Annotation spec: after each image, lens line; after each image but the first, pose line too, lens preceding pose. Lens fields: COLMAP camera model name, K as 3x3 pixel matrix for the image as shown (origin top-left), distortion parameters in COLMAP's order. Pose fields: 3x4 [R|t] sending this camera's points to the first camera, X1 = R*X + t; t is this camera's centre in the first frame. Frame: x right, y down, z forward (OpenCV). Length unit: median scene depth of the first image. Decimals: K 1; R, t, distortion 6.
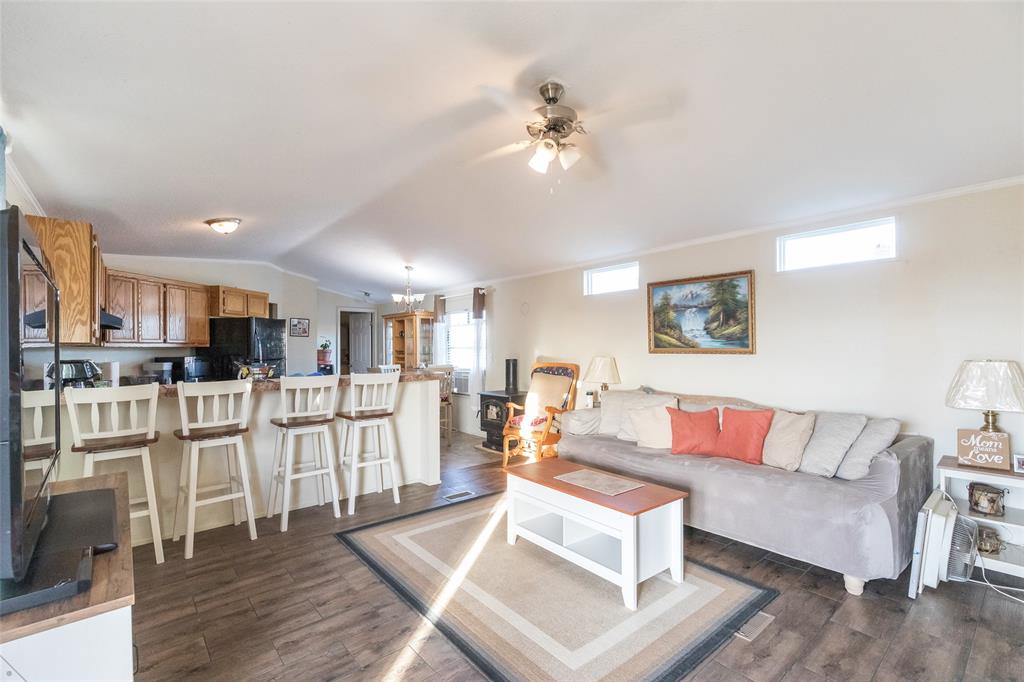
lens RADIAL K [[464.8, 0, 525.2], [0, 464.8, 345.6], [0, 0, 1]] dist [0.004617, -0.001732]
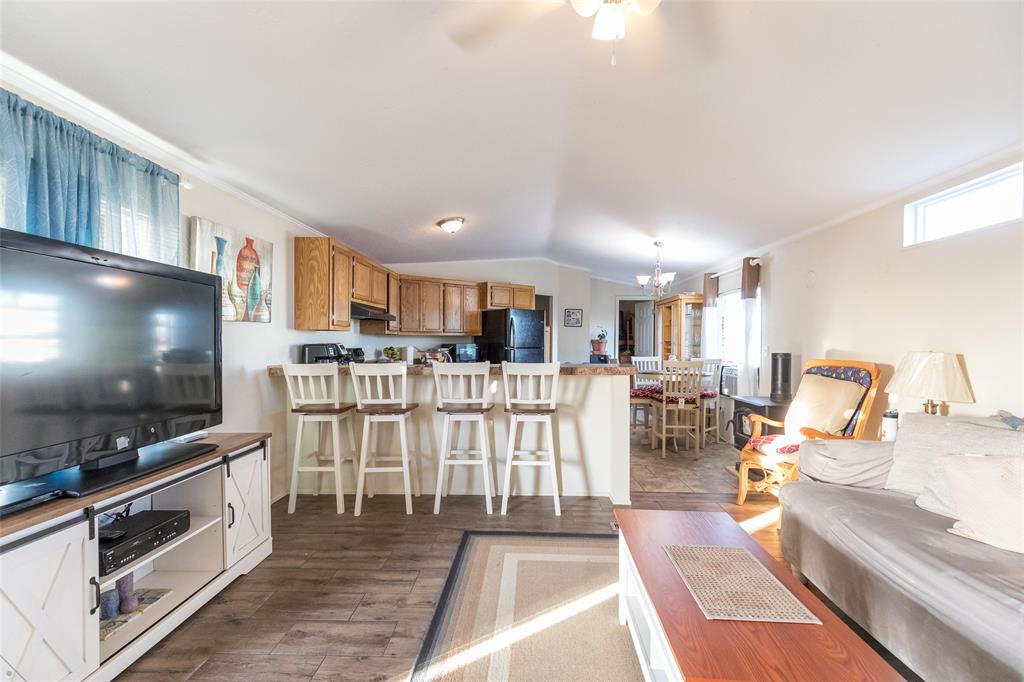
lens RADIAL K [[464.8, 0, 509.2], [0, 464.8, 344.9], [0, 0, 1]] dist [0.004617, -0.001732]
pose [[0.719261, 0.013575, -0.694607, 0.212437], [-0.003907, 0.999872, 0.015495, 0.009736], [0.694729, -0.008431, 0.719223, 0.272897]]
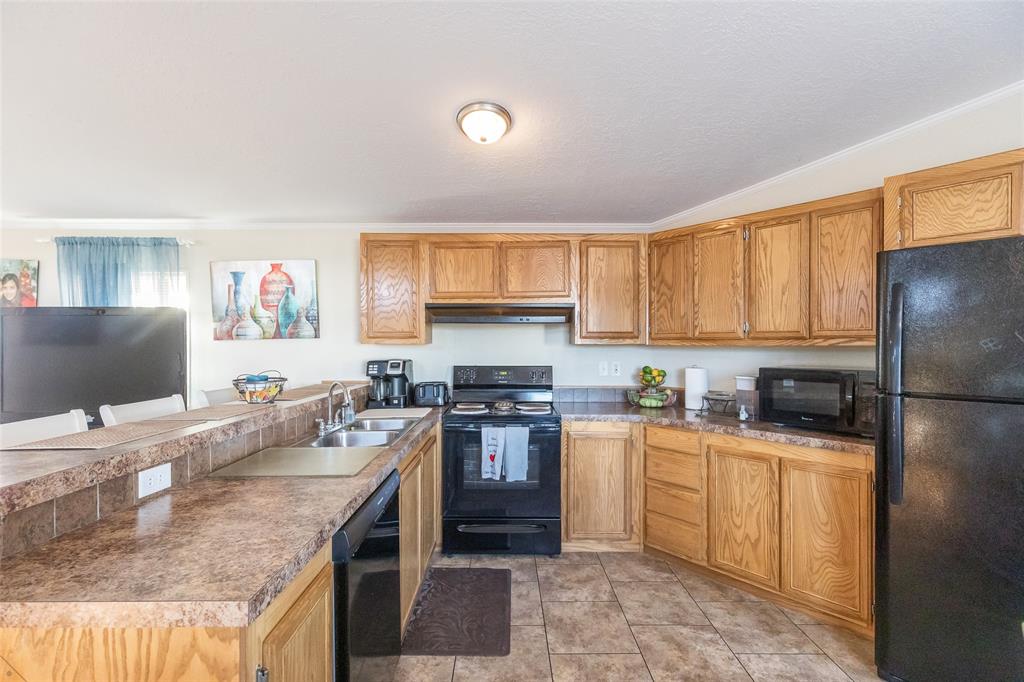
lens RADIAL K [[464.8, 0, 509.7], [0, 464.8, 343.9], [0, 0, 1]] dist [0.004617, -0.001732]
pose [[-0.656191, 0.016356, -0.754418, -0.213122], [0.013595, 0.999859, 0.009852, -0.006495], [0.754473, -0.003791, -0.656321, 1.267878]]
